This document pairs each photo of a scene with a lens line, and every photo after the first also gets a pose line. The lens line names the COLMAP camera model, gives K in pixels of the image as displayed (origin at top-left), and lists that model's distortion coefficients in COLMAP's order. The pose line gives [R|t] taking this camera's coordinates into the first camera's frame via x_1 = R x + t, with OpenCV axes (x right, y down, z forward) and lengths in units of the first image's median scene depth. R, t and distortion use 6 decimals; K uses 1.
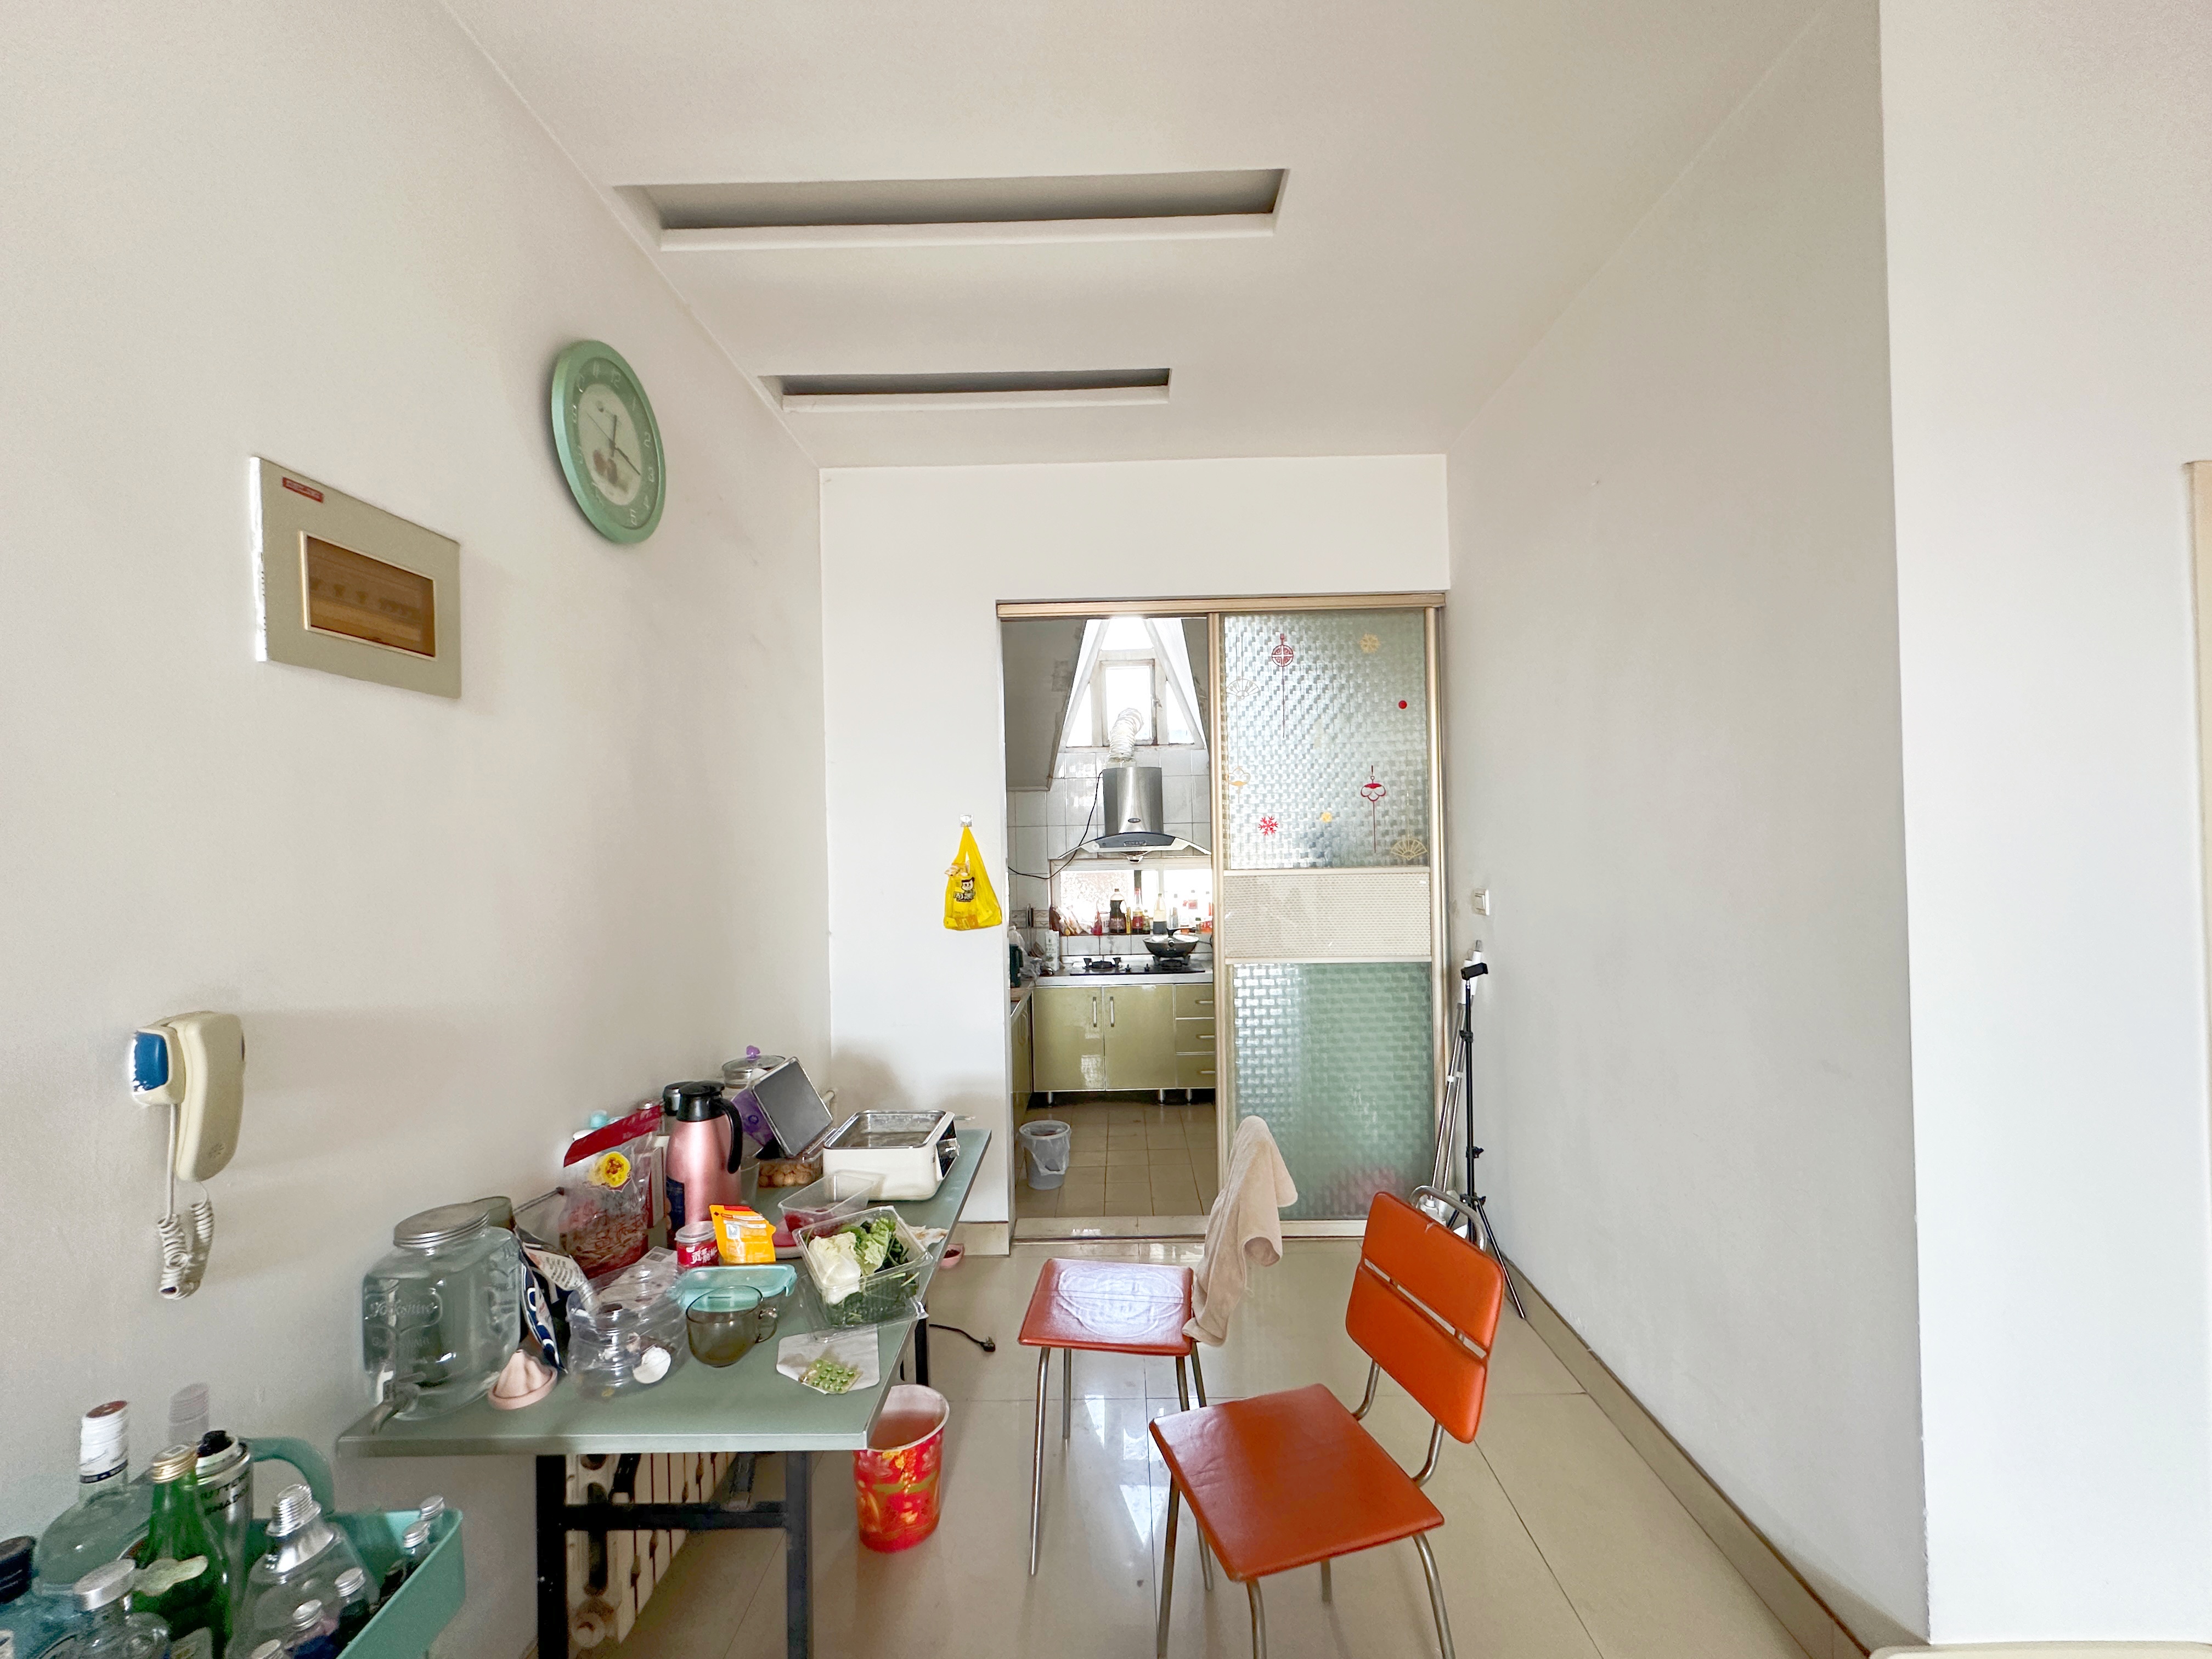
lens RADIAL K [[889.7, 0, 1109.3], [0, 889.7, 832.8], [0, 0, 1]] dist [-0.000345, -0.000001]
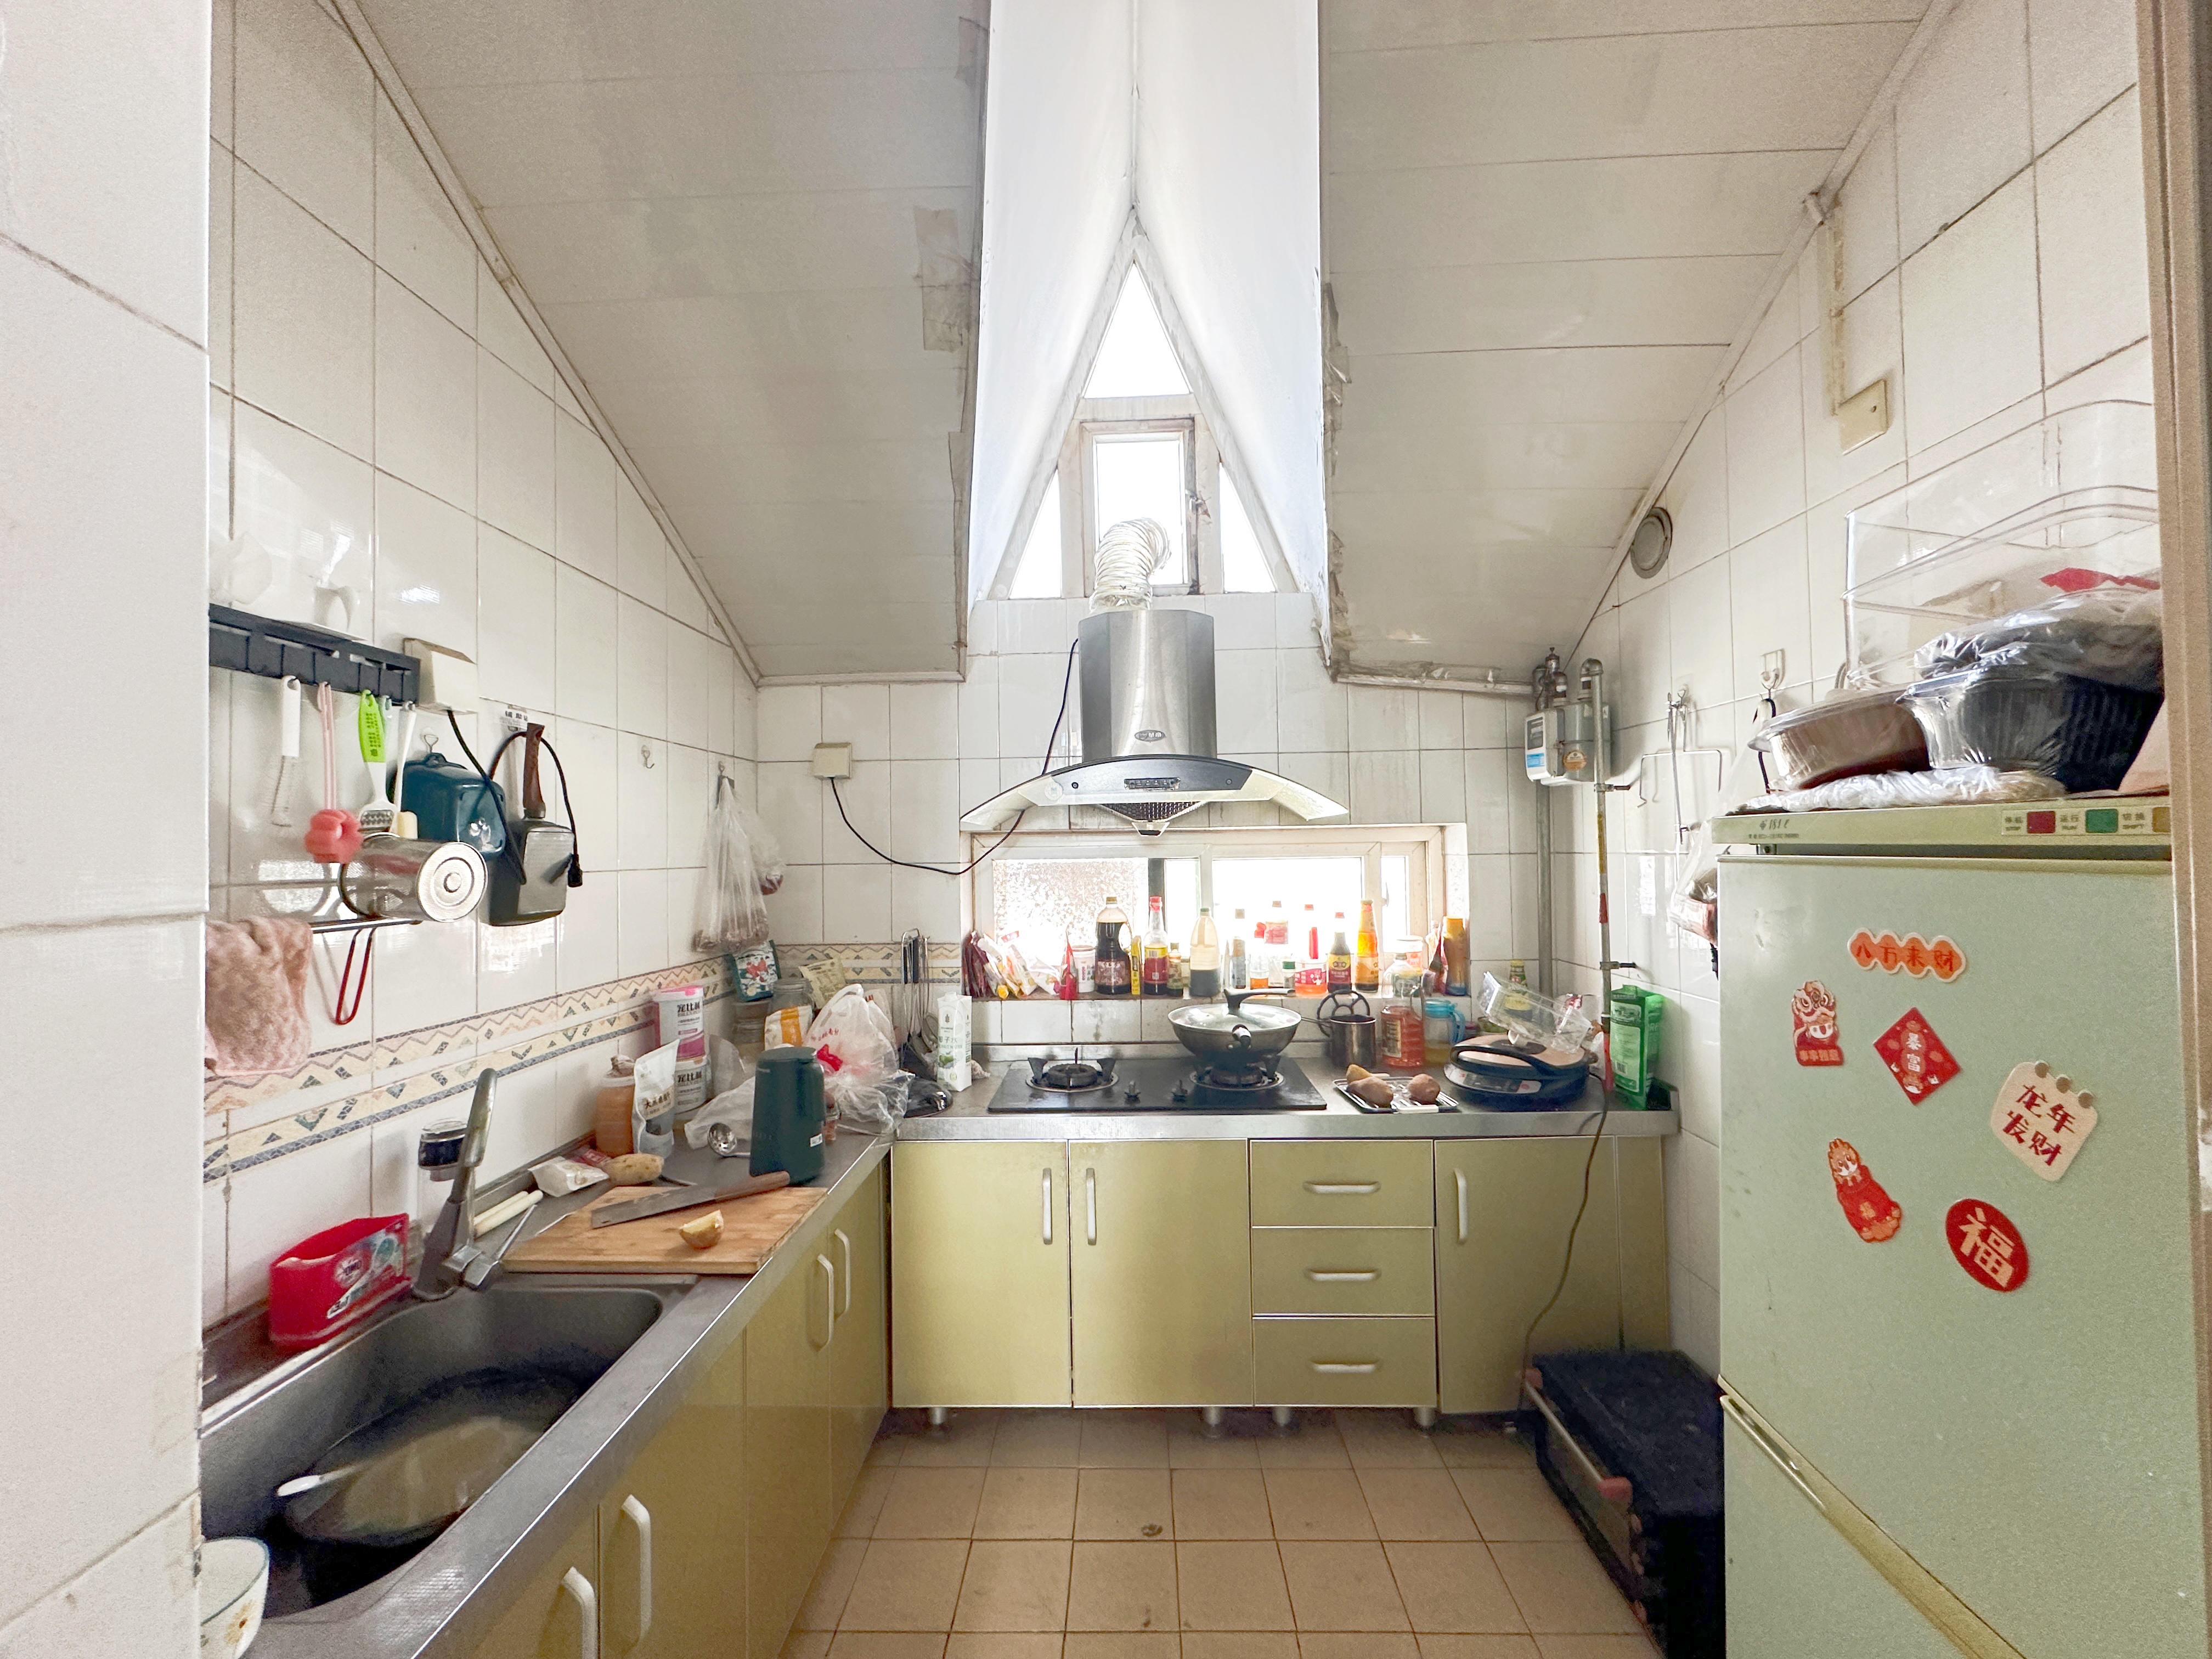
lens RADIAL K [[889.7, 0, 1105.0], [0, 889.7, 830.6], [0, 0, 1]] dist [-0.000345, -0.000001]
pose [[0.999795, 0.005366, -0.019527, 0.014262], [-0.005730, 0.999810, -0.018627, 0.036969], [0.019424, 0.018735, 0.999636, 0.541080]]
